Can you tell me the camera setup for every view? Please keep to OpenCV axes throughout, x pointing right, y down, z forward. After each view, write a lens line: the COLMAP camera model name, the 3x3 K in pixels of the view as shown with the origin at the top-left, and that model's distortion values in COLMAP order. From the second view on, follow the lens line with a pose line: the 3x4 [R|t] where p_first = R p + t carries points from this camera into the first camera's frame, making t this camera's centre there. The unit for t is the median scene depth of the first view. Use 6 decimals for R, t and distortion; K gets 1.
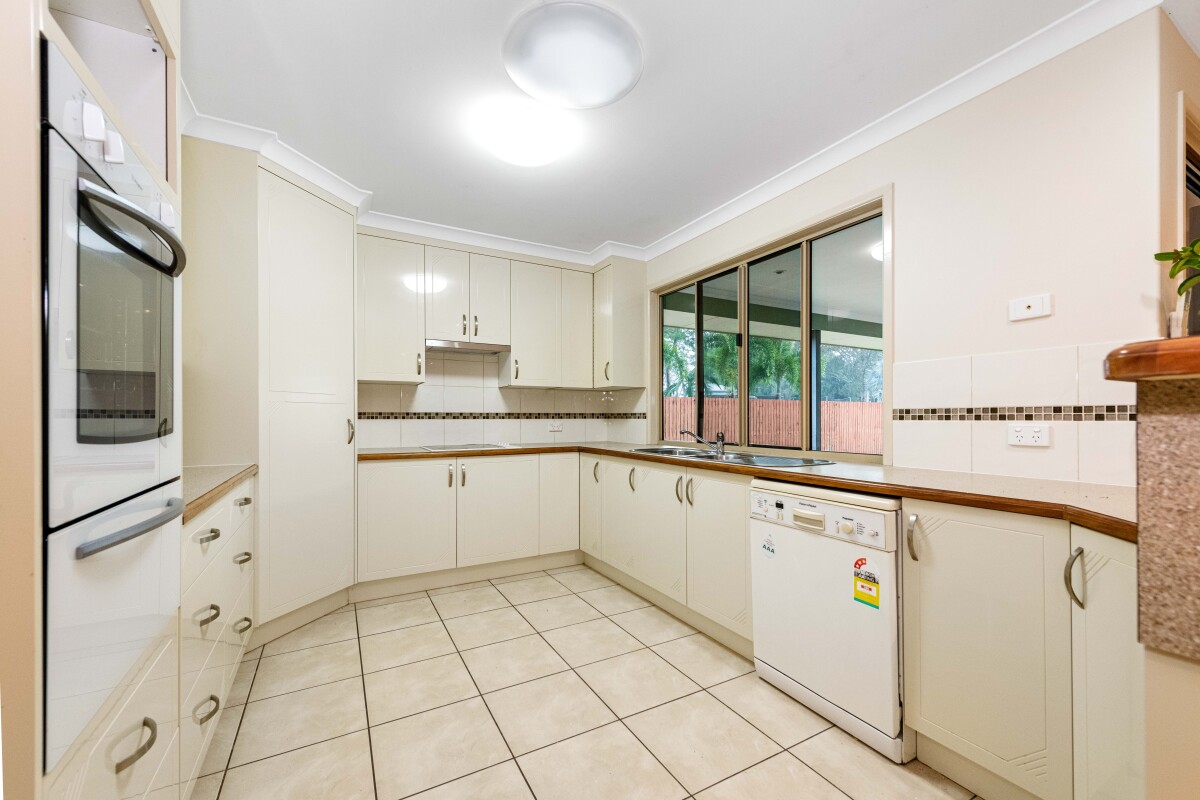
lens RADIAL K [[477.9, 0, 598.5], [0, 477.9, 412.1], [0, 0, 1]] dist [0.000819, 0.000012]
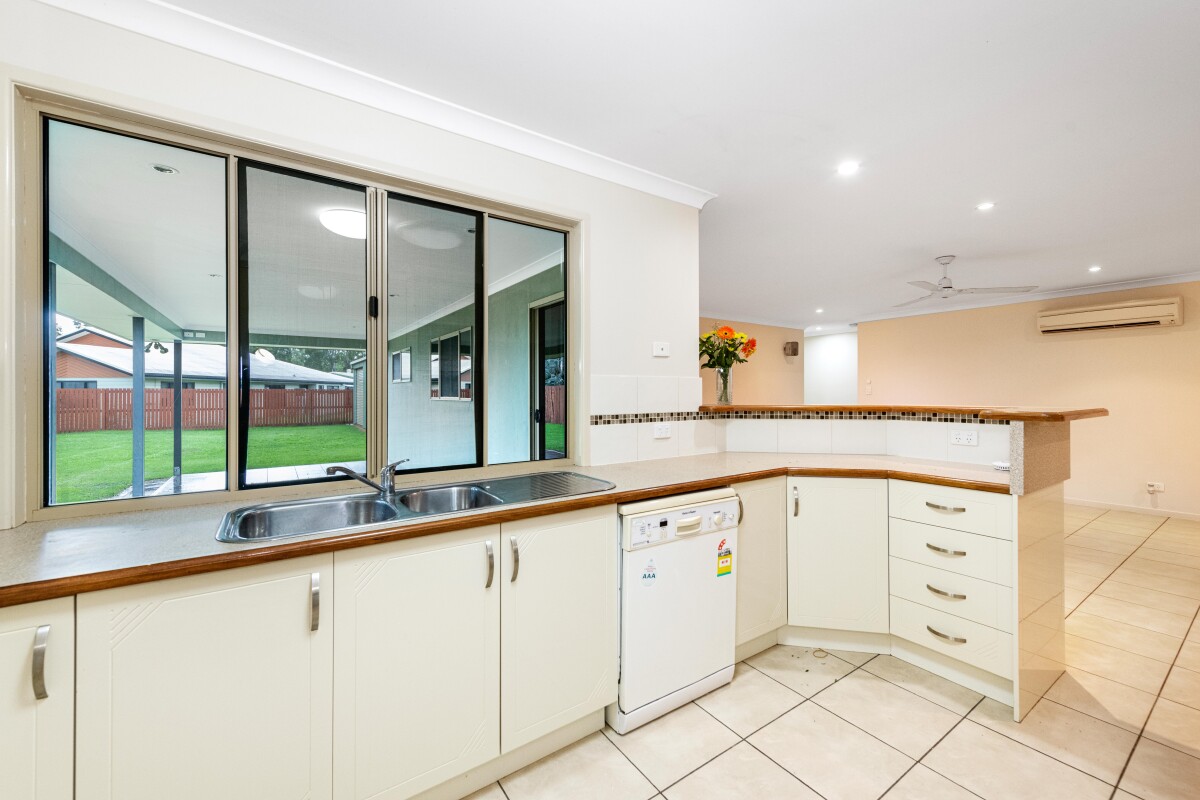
lens RADIAL K [[463.5, 0, 594.7], [0, 463.5, 393.3], [0, 0, 1]] dist [0.002683, -0.000164]
pose [[-0.093904, 0.003736, 0.995574, -0.535674], [-0.006867, 0.999967, -0.004400, -0.060771], [-0.995558, -0.007250, -0.093875, 1.233149]]
